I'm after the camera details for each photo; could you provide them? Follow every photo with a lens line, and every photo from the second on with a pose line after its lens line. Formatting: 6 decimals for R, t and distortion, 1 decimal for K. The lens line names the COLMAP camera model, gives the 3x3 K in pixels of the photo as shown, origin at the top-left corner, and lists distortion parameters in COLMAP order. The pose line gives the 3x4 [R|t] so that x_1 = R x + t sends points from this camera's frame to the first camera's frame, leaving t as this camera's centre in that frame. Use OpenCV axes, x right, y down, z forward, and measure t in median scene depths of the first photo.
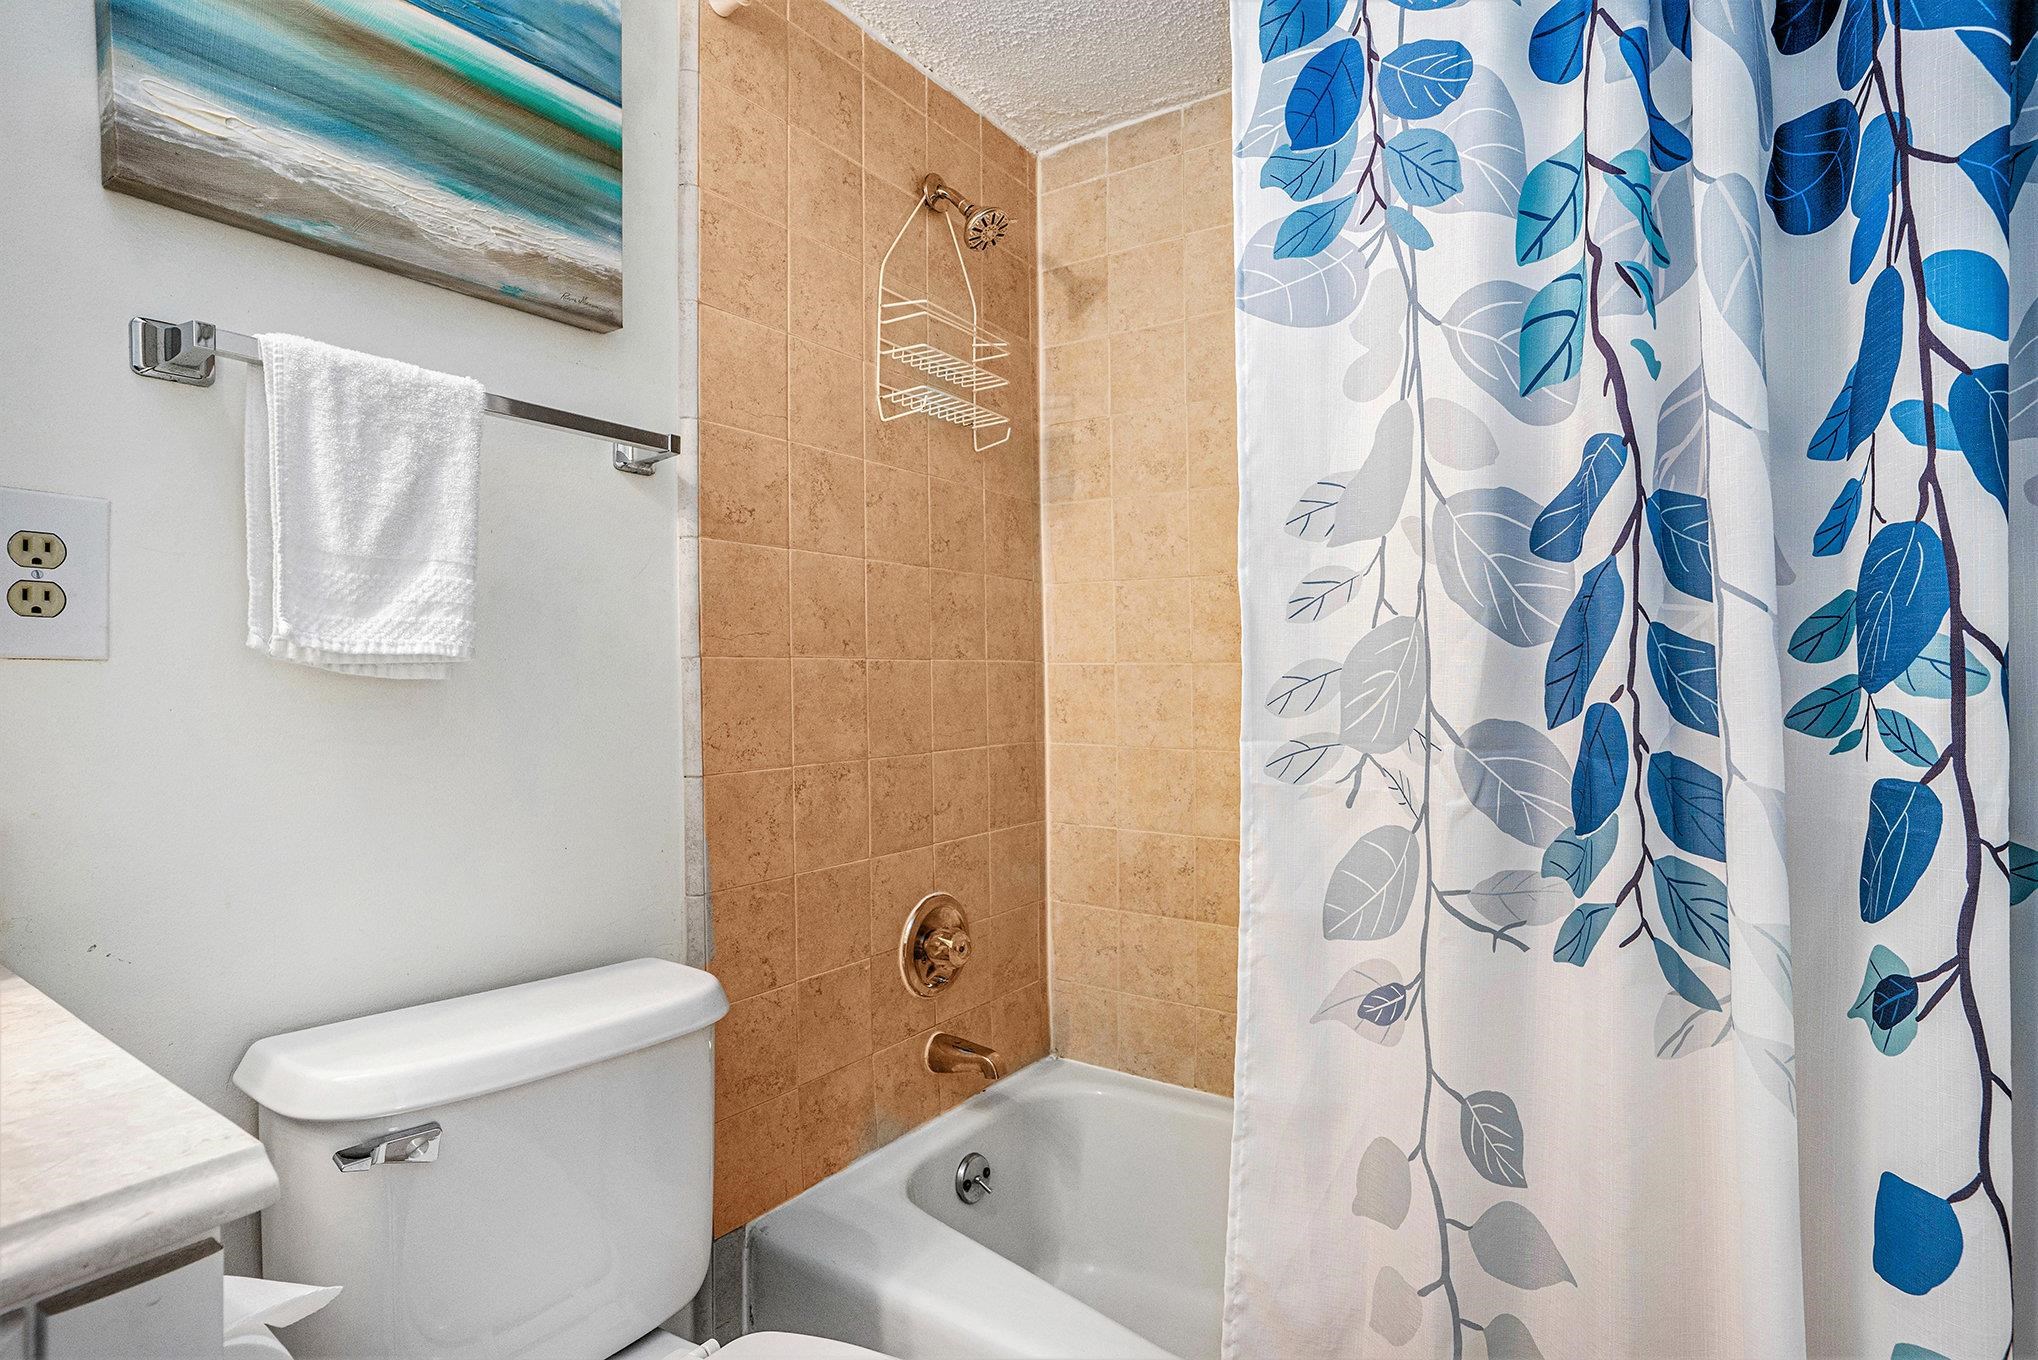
lens RADIAL K [[1022.9, 0, 1020.3], [0, 1022.9, 664.4], [0, 0, 1]] dist [-0.075122, 0.044163]
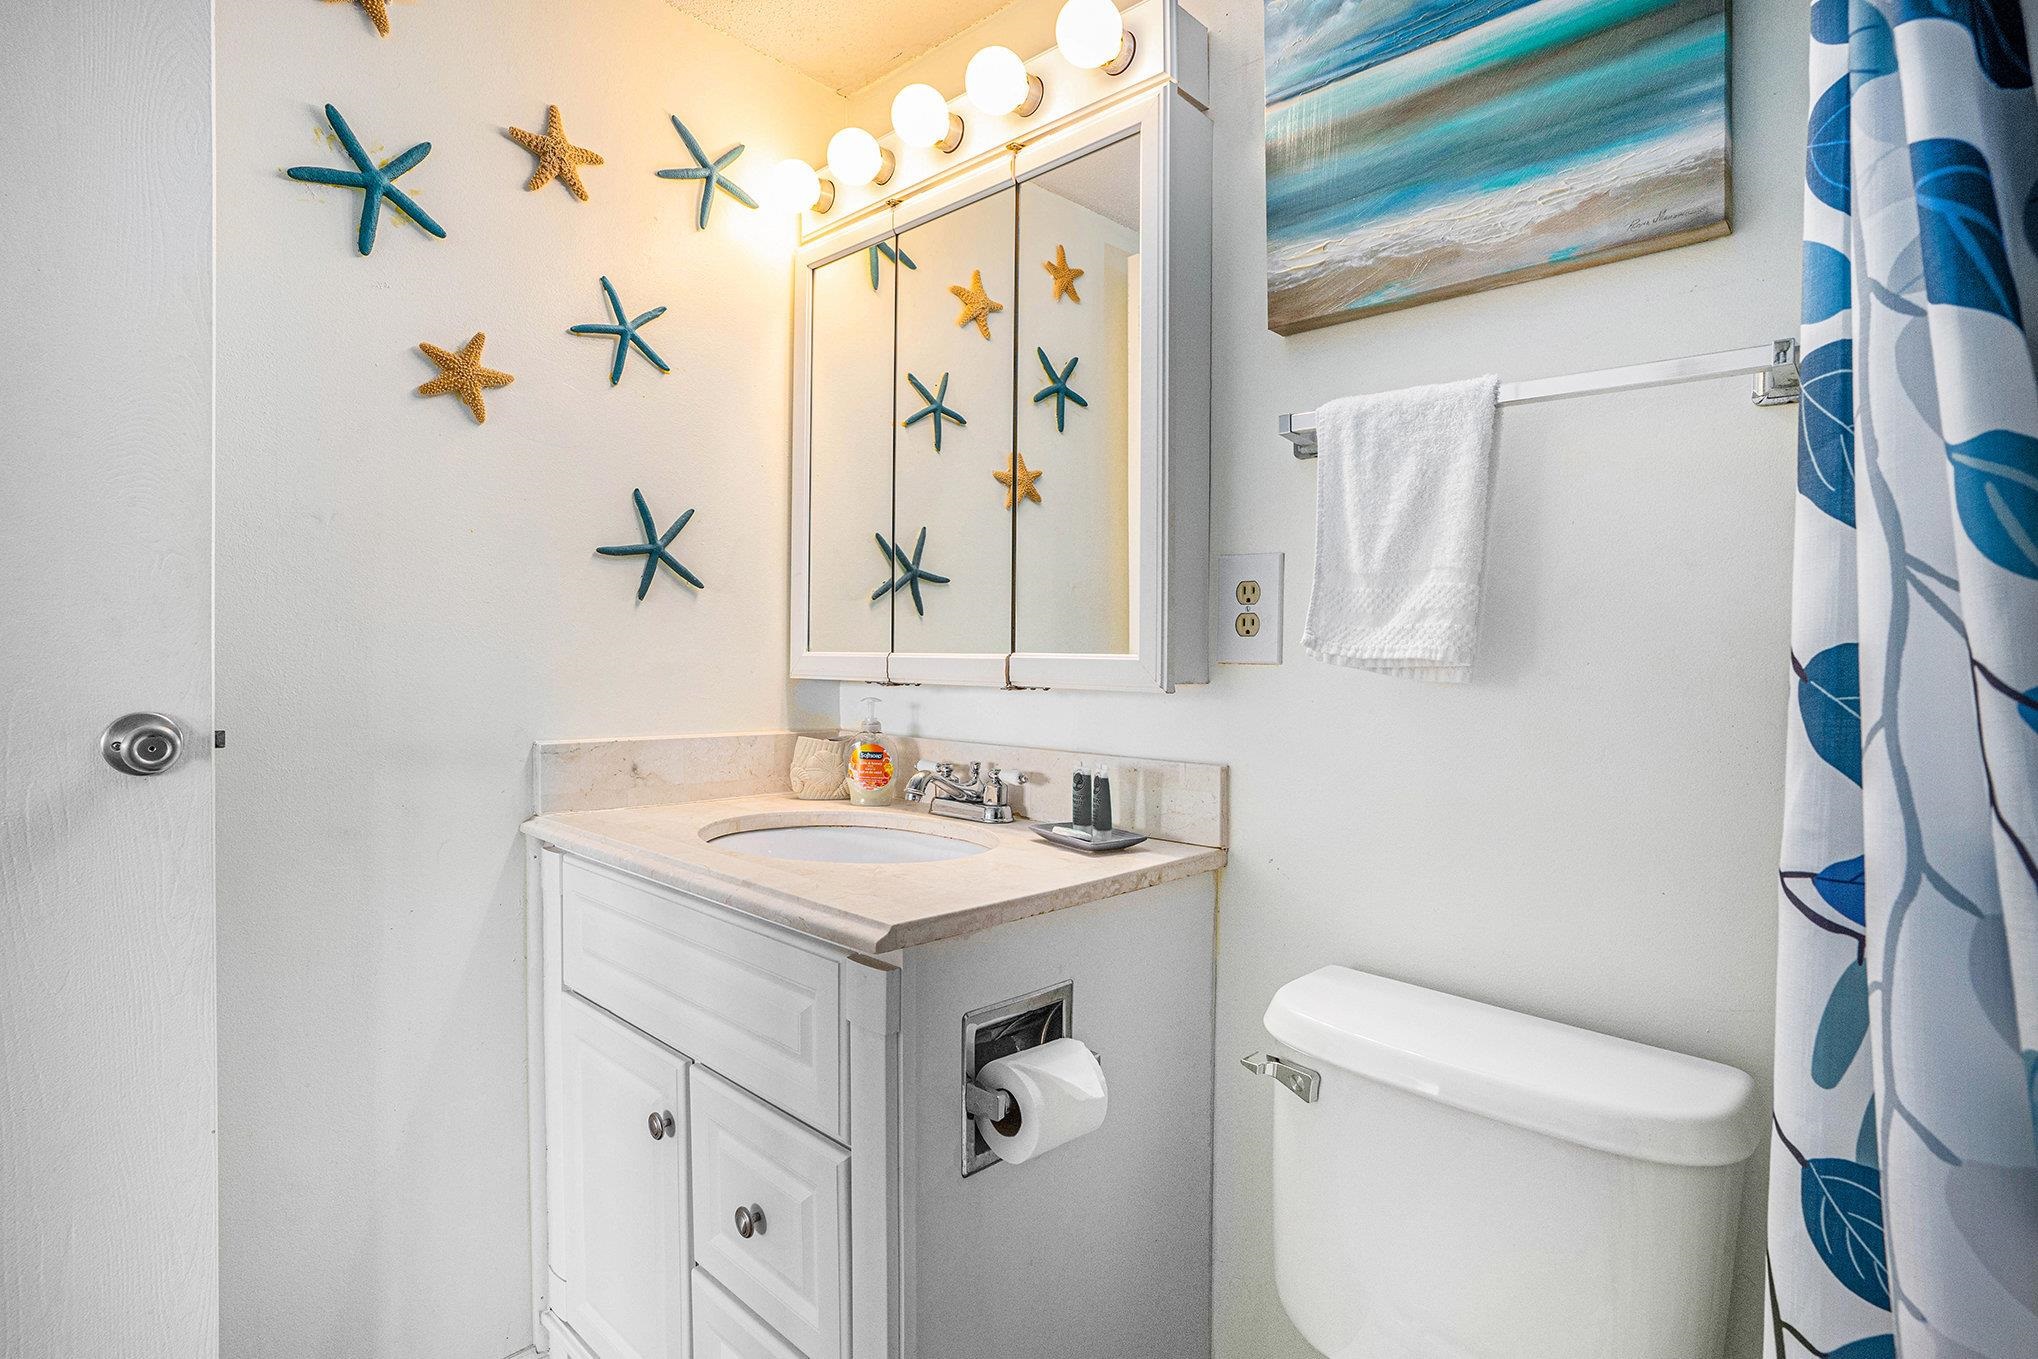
lens RADIAL K [[1022.9, 0, 1020.3], [0, 1022.9, 663.9], [0, 0, 1]] dist [-0.075122, 0.044163]
pose [[-0.132579, 0.003156, -0.991167, 0.514527], [0.005852, 0.999980, 0.002402, -0.009481], [0.991155, -0.005482, -0.132595, 0.717342]]
